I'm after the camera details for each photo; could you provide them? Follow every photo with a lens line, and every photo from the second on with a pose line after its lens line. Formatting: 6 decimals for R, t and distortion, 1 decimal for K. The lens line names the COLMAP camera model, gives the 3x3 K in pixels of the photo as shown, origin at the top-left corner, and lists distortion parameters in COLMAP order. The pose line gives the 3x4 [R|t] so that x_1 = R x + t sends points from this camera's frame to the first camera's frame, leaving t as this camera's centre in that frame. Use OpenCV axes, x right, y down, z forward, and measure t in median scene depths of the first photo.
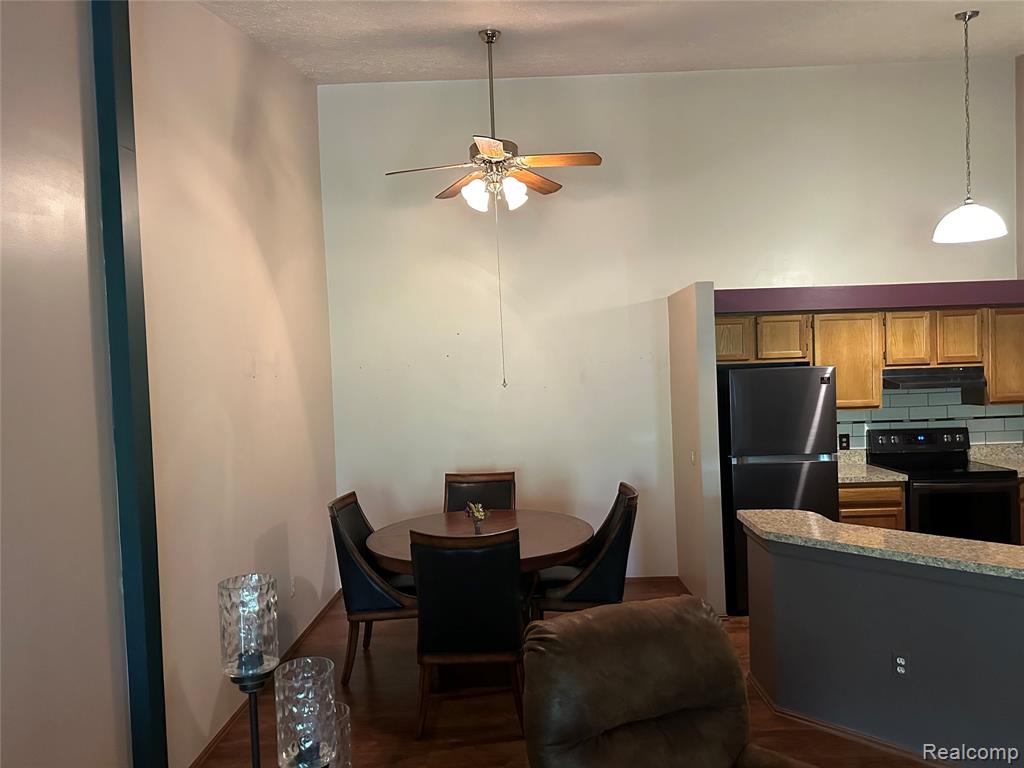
lens RADIAL K [[720.4, 0, 516.2], [0, 720.4, 393.8], [0, 0, 1]] dist [0.029901, -0.030005]
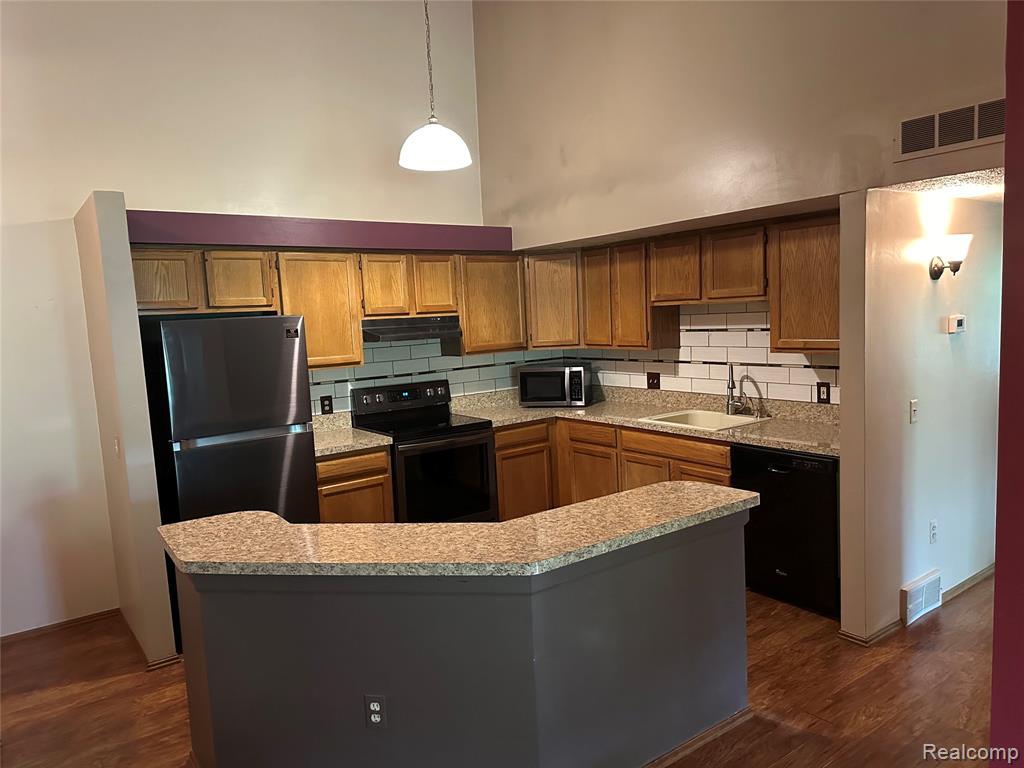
lens RADIAL K [[720.4, 0, 514.8], [0, 720.4, 385.5], [0, 0, 1]] dist [0.029901, -0.030005]
pose [[0.800253, -0.066238, 0.595994, 0.131901], [0.040219, 0.997571, 0.056865, 0.003446], [-0.598313, -0.021536, 0.800973, 0.193427]]
